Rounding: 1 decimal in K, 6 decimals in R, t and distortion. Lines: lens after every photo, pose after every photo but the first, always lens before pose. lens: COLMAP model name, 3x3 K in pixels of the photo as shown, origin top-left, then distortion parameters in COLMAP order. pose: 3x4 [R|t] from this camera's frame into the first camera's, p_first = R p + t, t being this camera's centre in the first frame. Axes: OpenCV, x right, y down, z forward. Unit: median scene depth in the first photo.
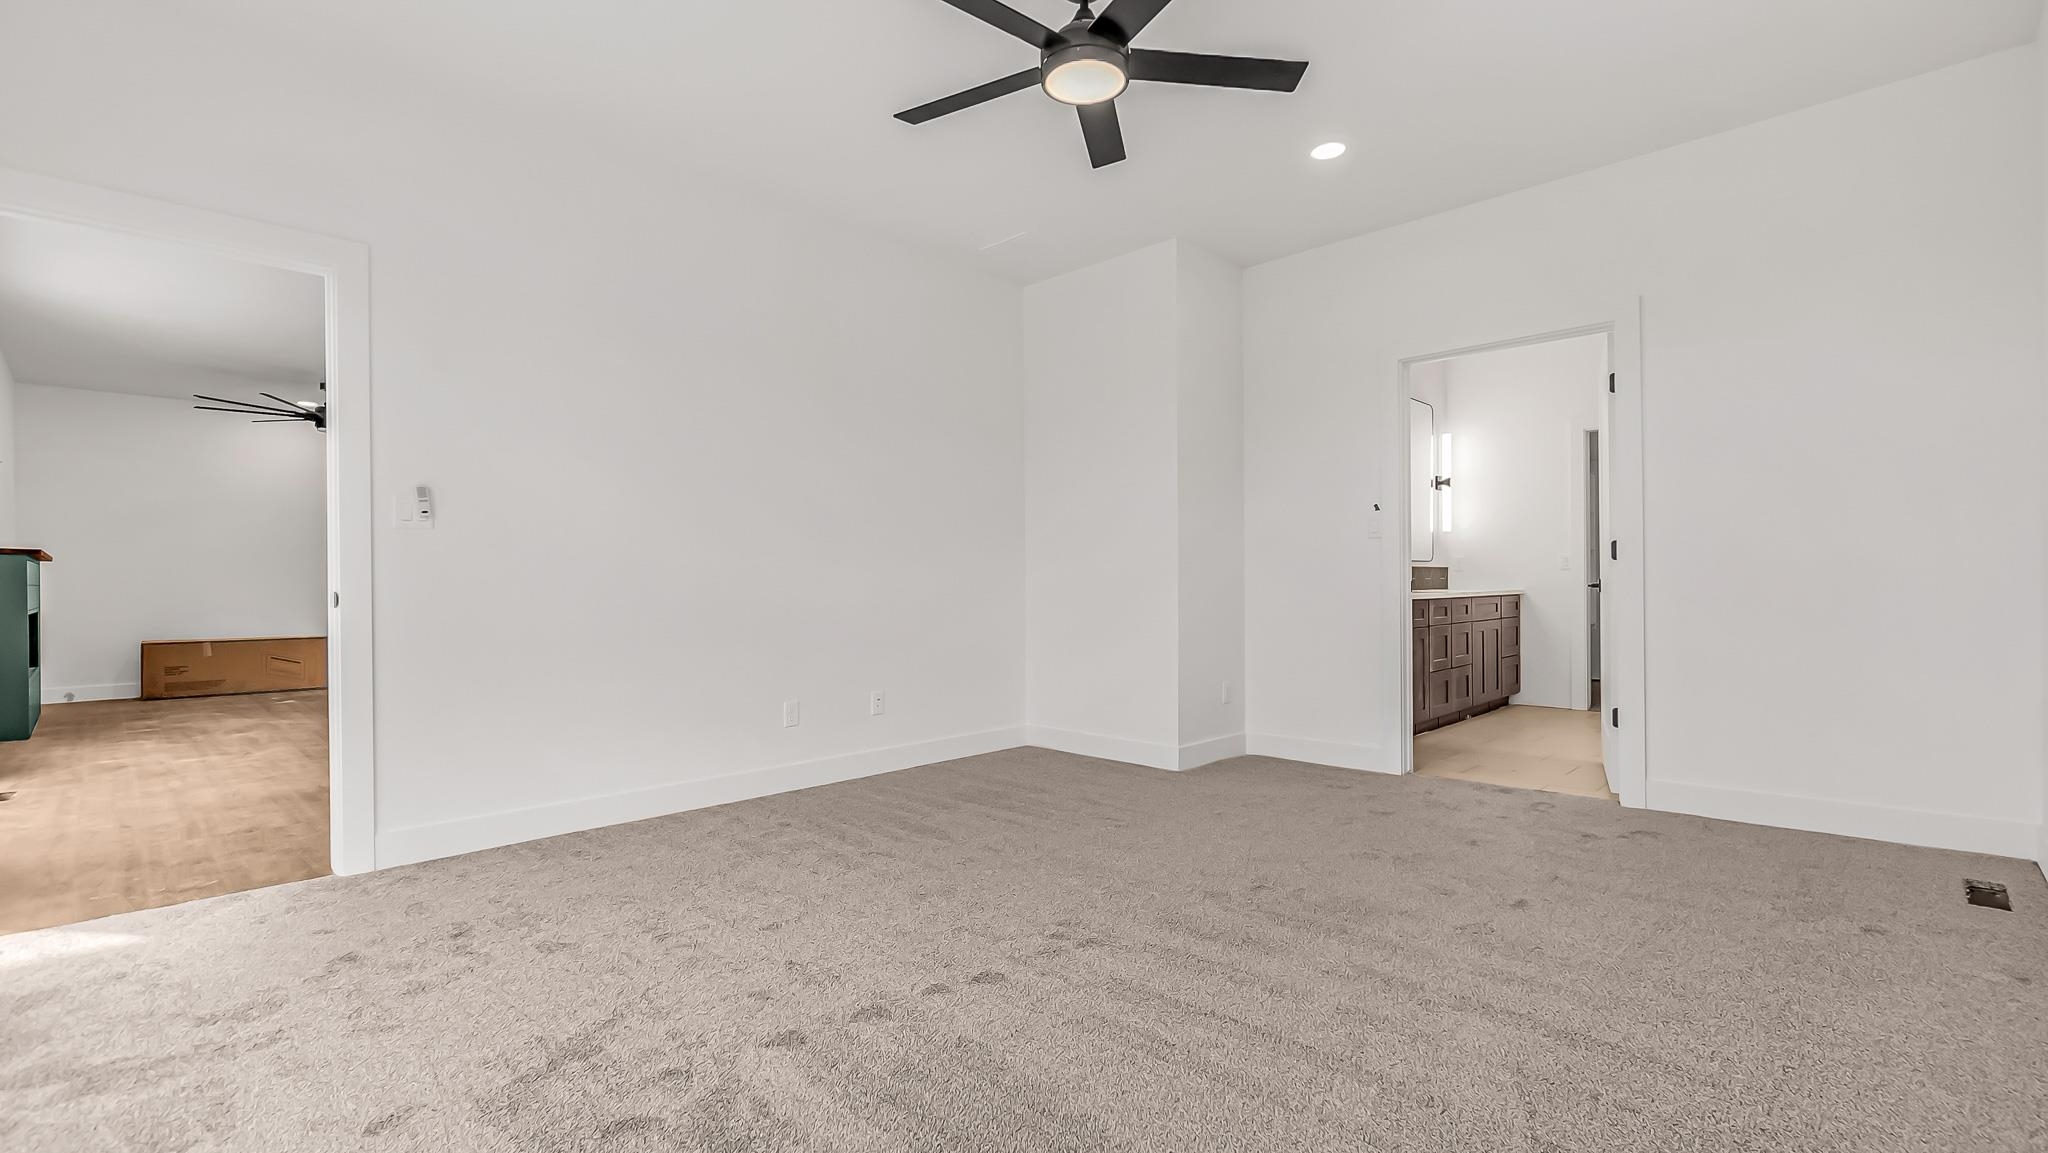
lens RADIAL K [[931.4, 0, 1029.1], [0, 931.4, 578.4], [0, 0, 1]] dist [0.000252, -0.000531]
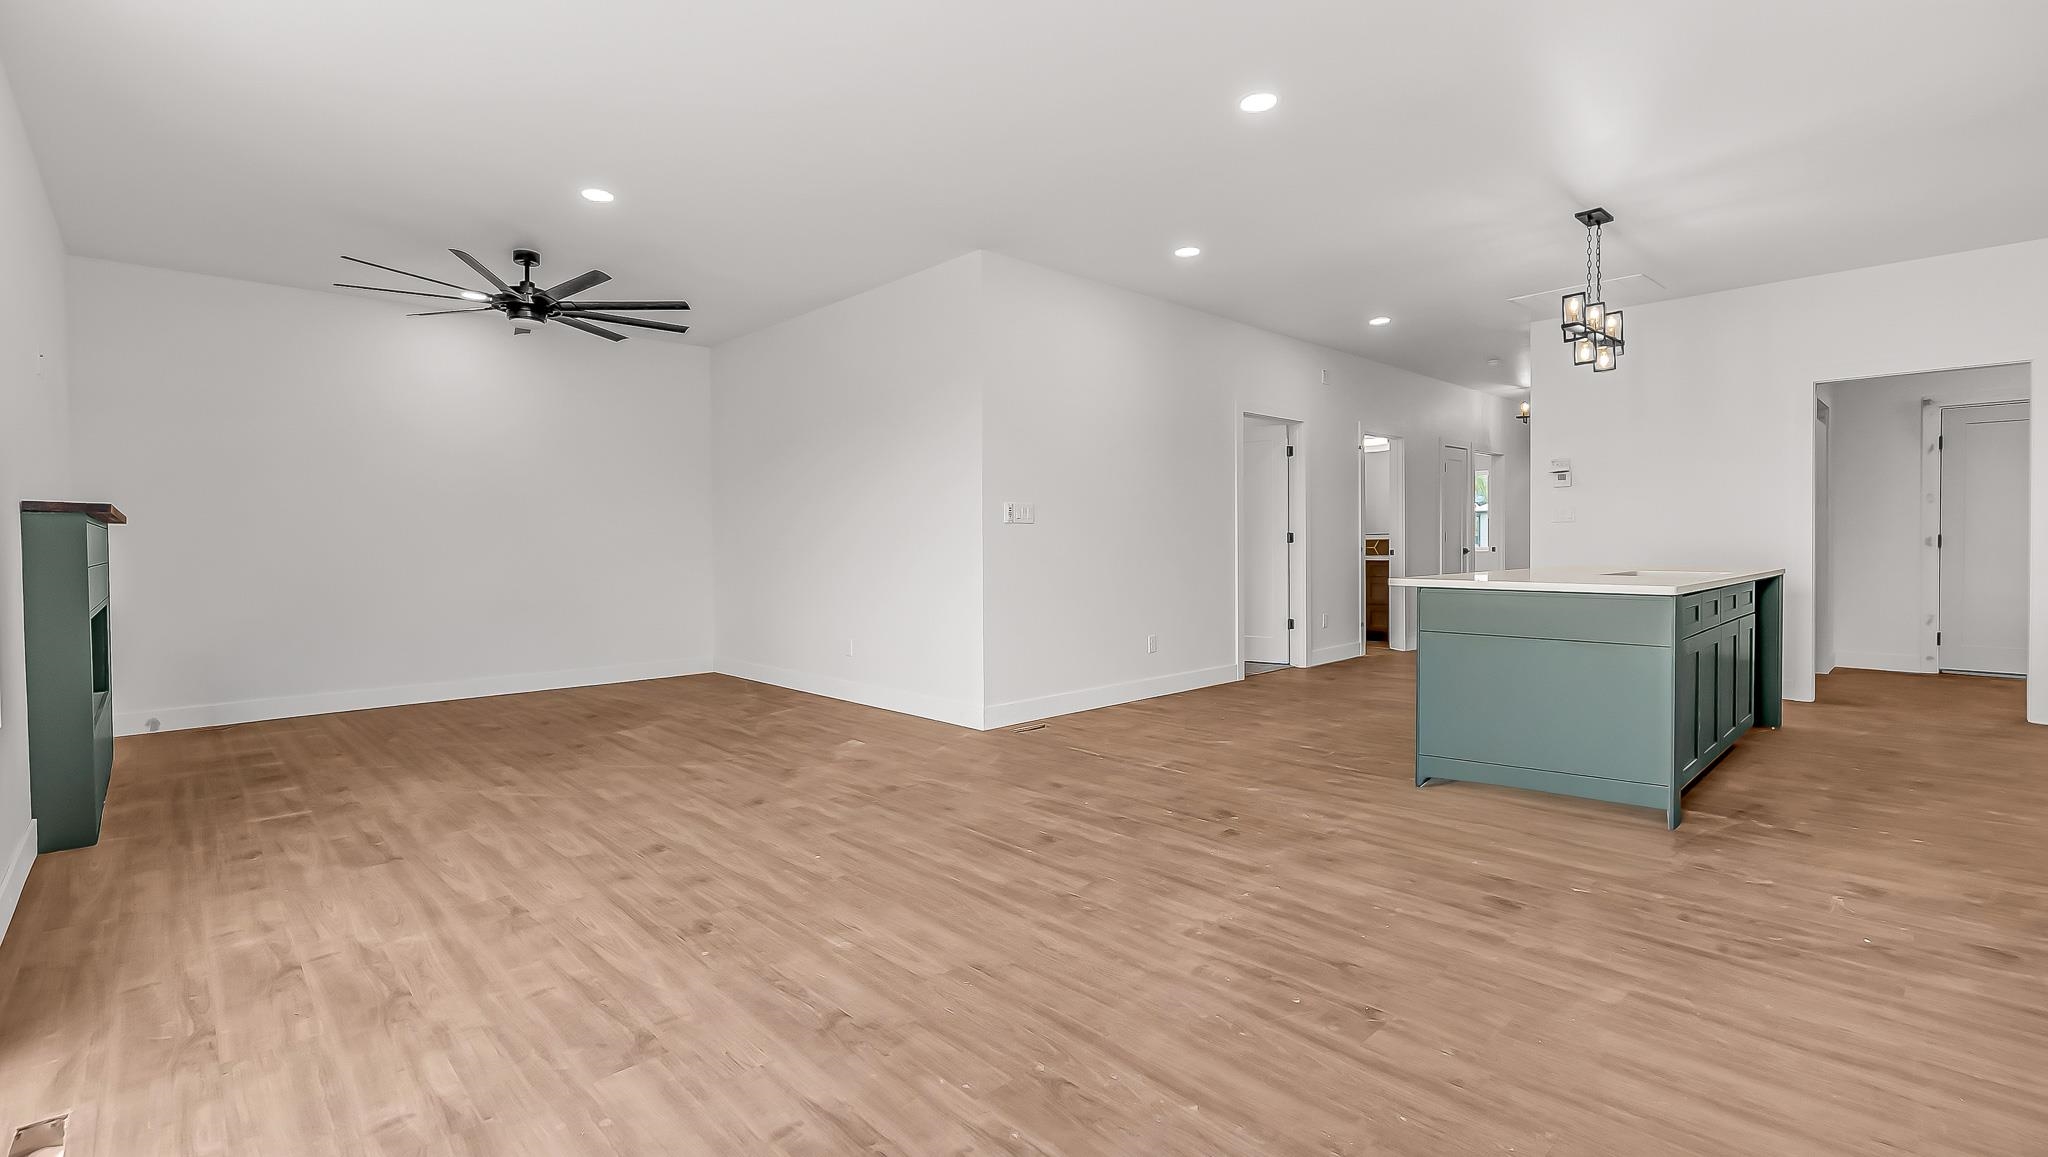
lens RADIAL K [[929.1, 0, 1021.0], [0, 929.1, 573.9], [0, 0, 1]] dist [-0.001341, 0.000033]
pose [[0.999334, 0.008289, -0.035550, -0.427943], [-0.007341, 0.999616, 0.026705, -0.005708], [0.035758, -0.026427, 0.999011, 0.399325]]
